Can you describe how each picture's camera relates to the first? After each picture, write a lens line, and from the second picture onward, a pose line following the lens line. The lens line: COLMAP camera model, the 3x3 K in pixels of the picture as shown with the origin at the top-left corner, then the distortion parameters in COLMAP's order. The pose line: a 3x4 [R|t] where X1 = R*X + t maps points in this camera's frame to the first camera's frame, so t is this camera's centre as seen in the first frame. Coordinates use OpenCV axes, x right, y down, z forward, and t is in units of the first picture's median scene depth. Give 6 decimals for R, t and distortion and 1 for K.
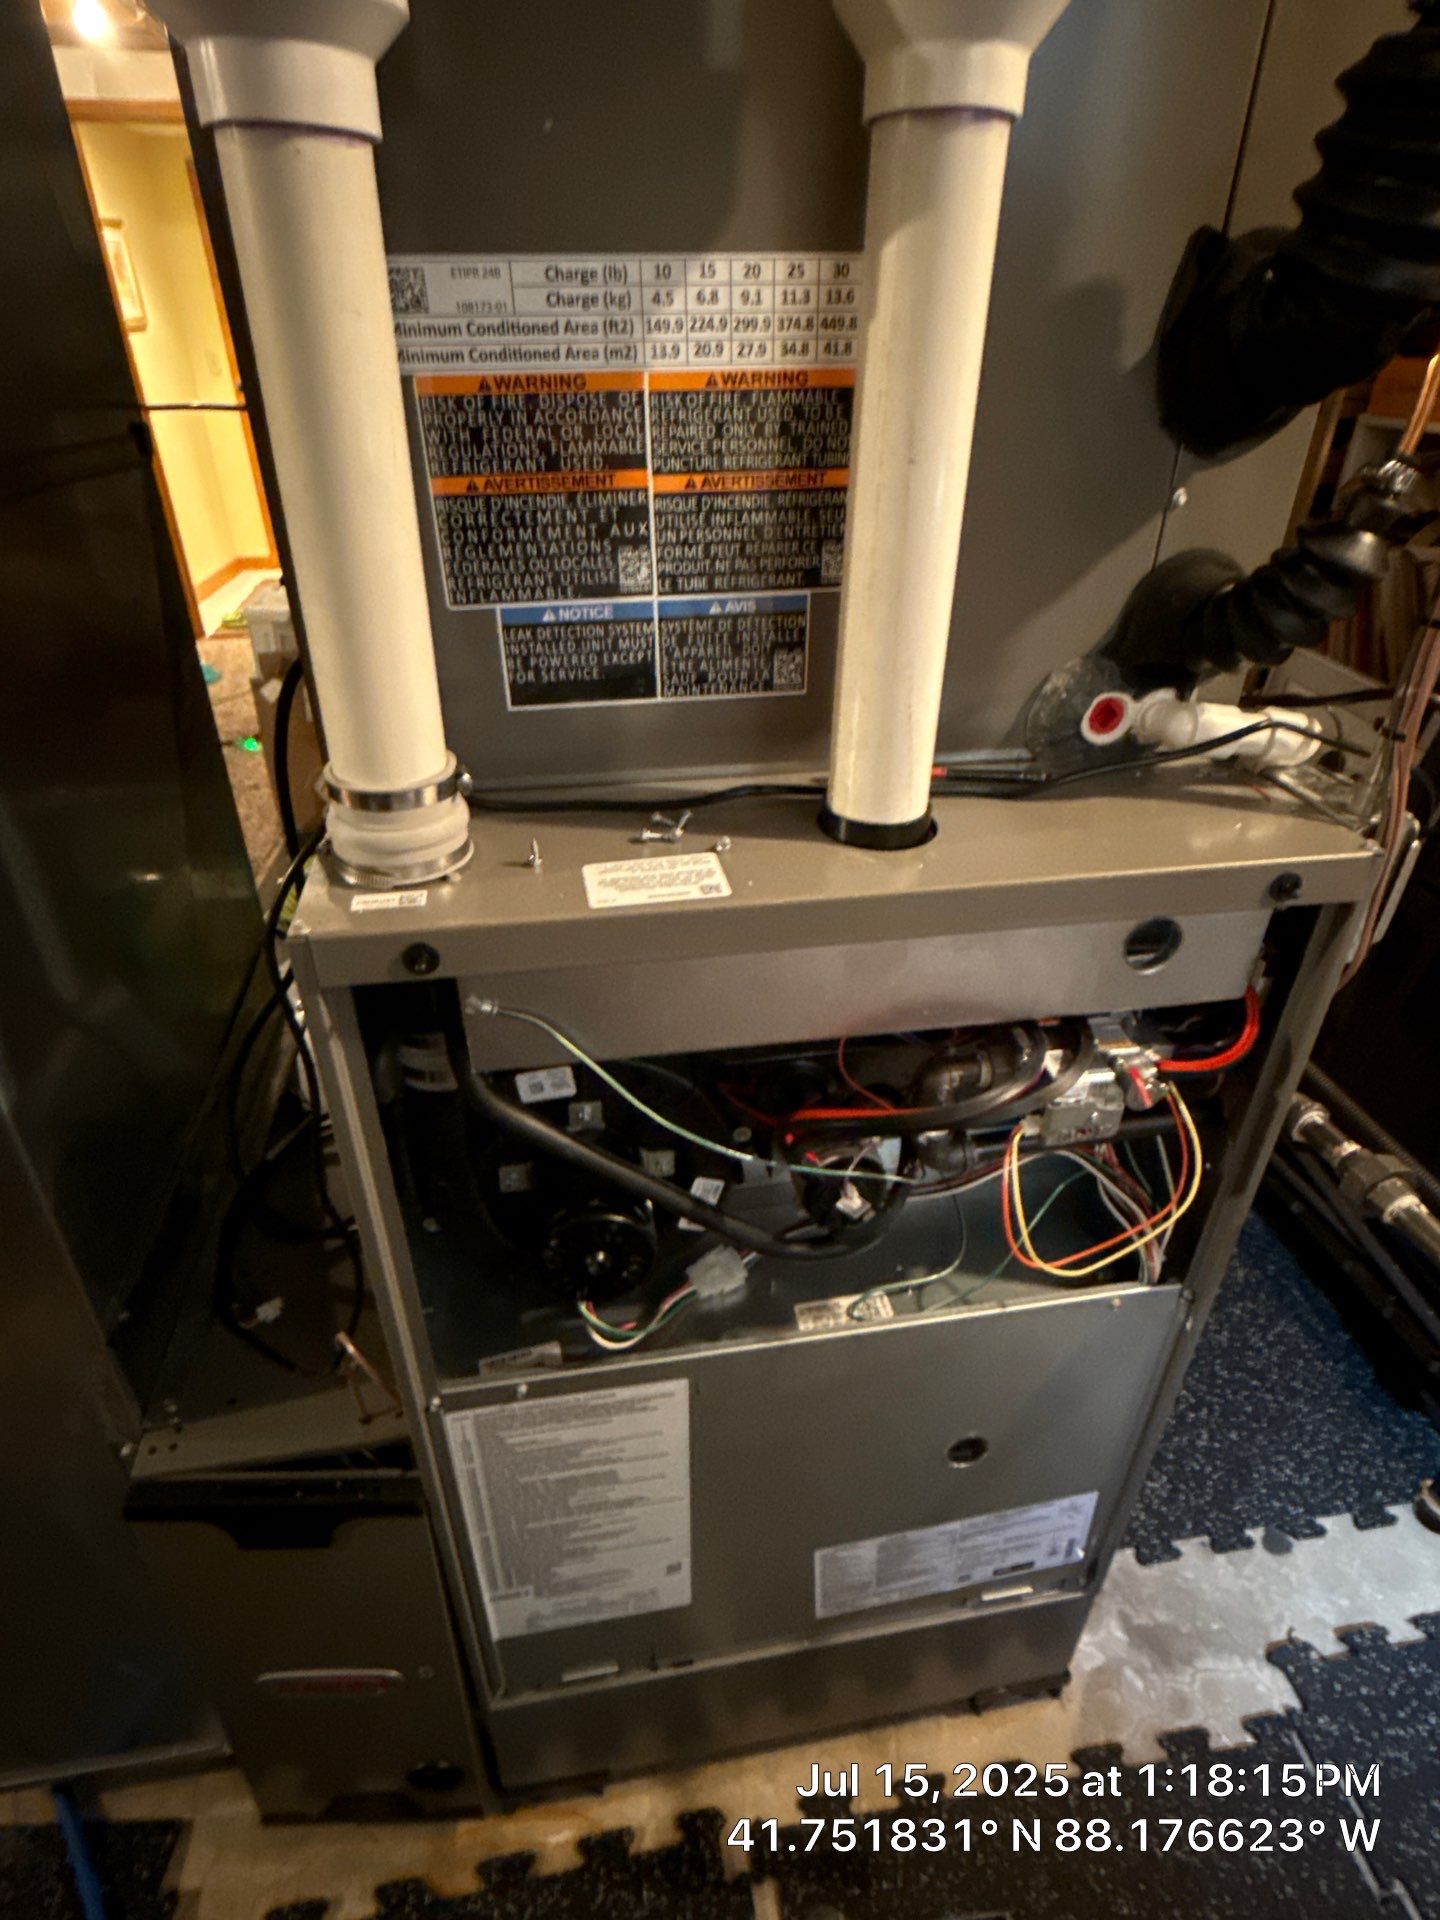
lens RADIAL K [[1049.8, 0, 720.0], [0, 1049.8, 960.0], [0, 0, 1]] dist [0.000409, -0.001721]
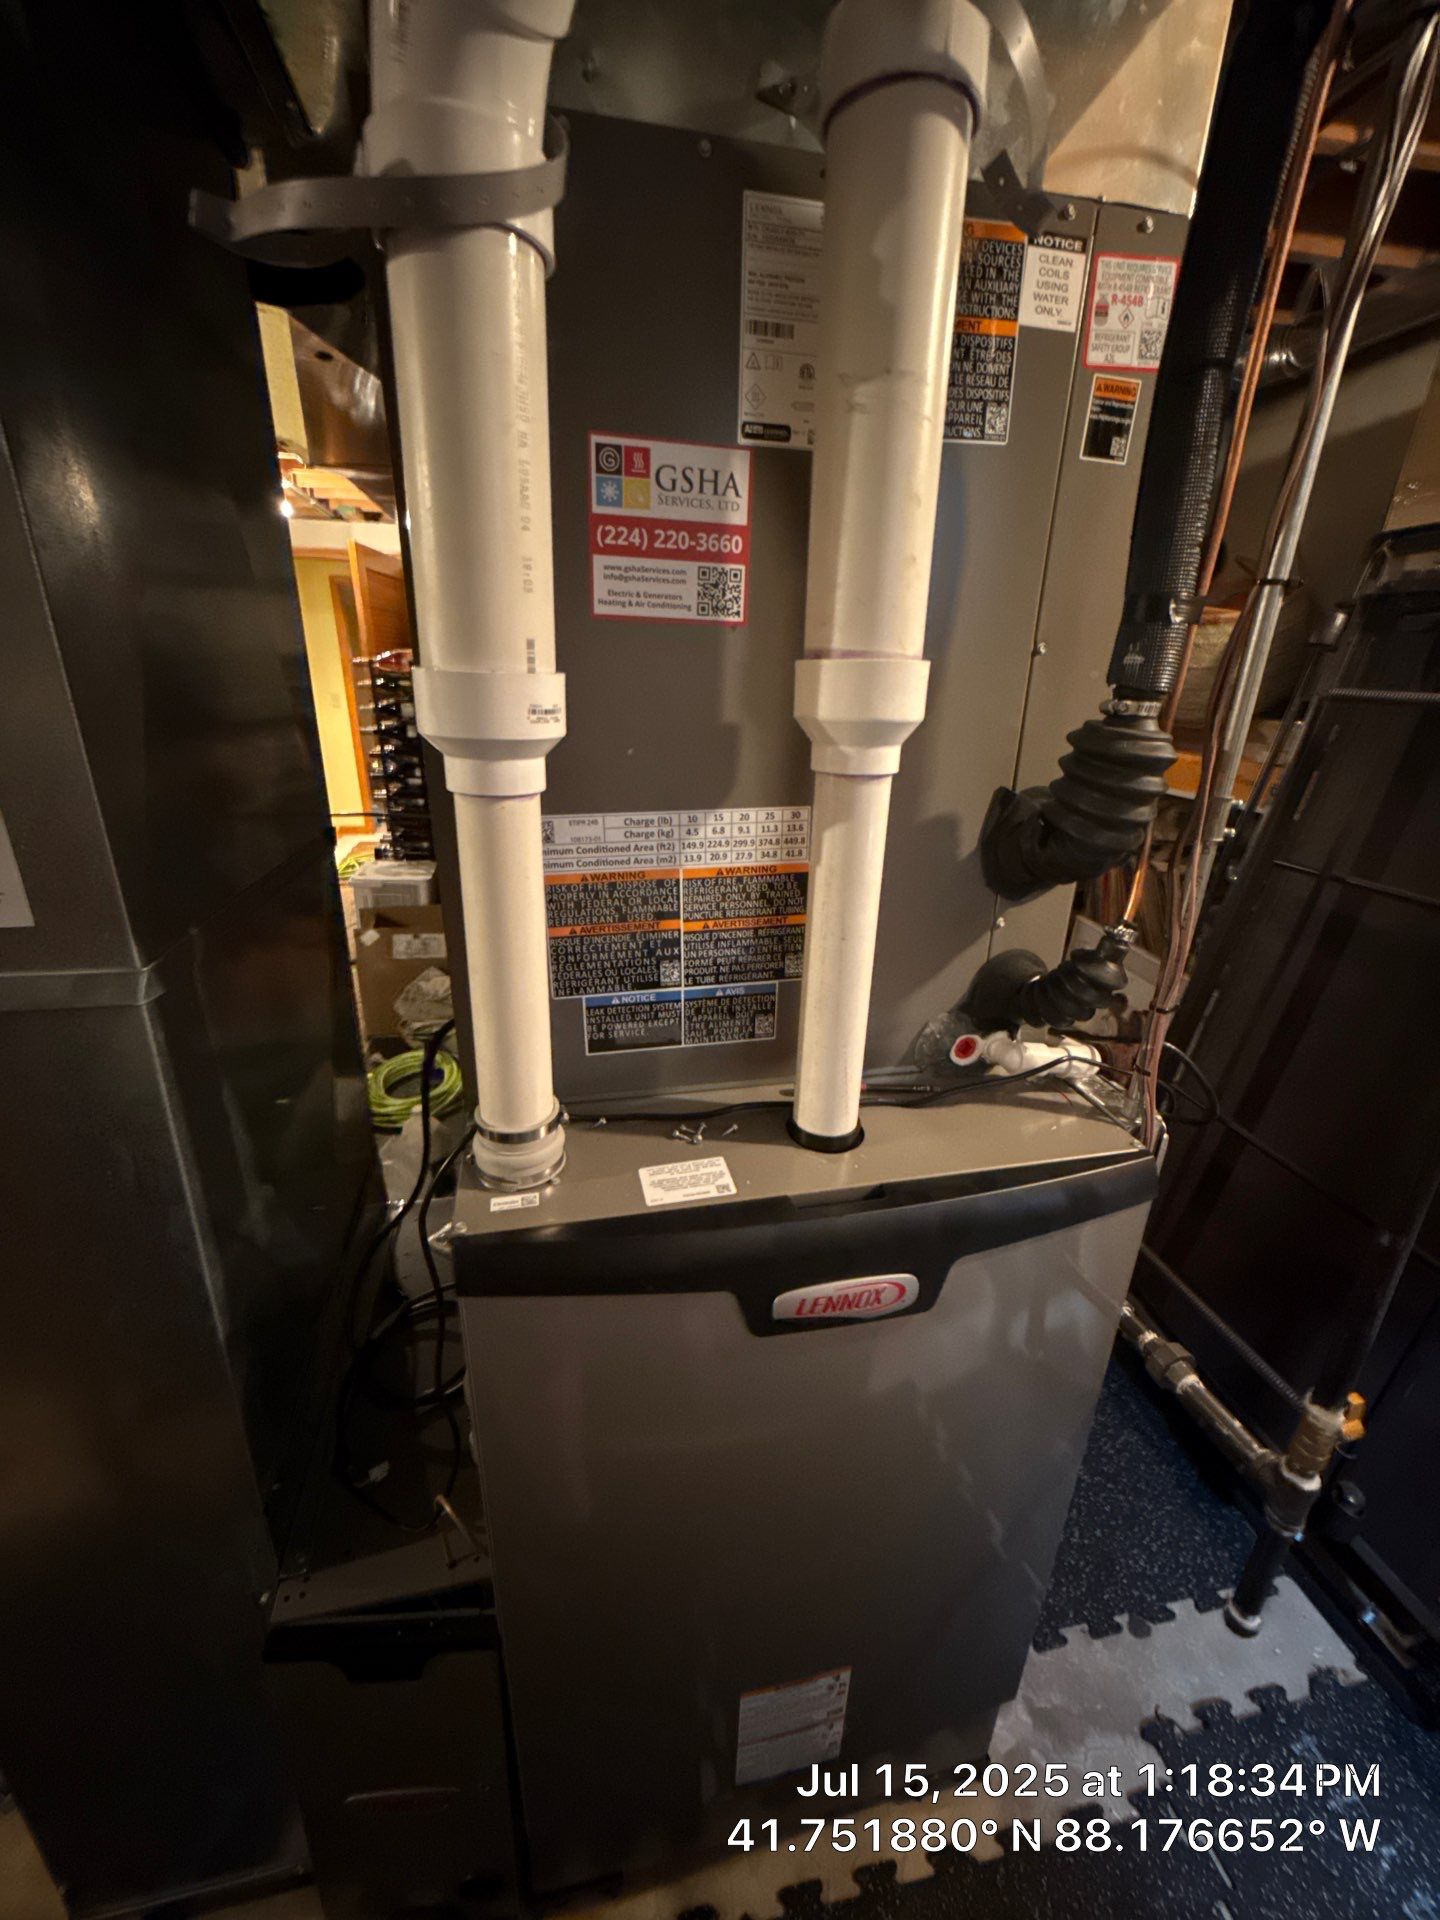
lens RADIAL K [[783.1, 0, 720.0], [0, 783.1, 960.0], [0, 0, 1]] dist [0.000707, -0.000023]
pose [[0.998920, -0.002366, 0.046412, -0.058838], [0.011276, 0.981197, -0.192680, -0.155017], [-0.045083, 0.192995, 0.980163, -0.174766]]
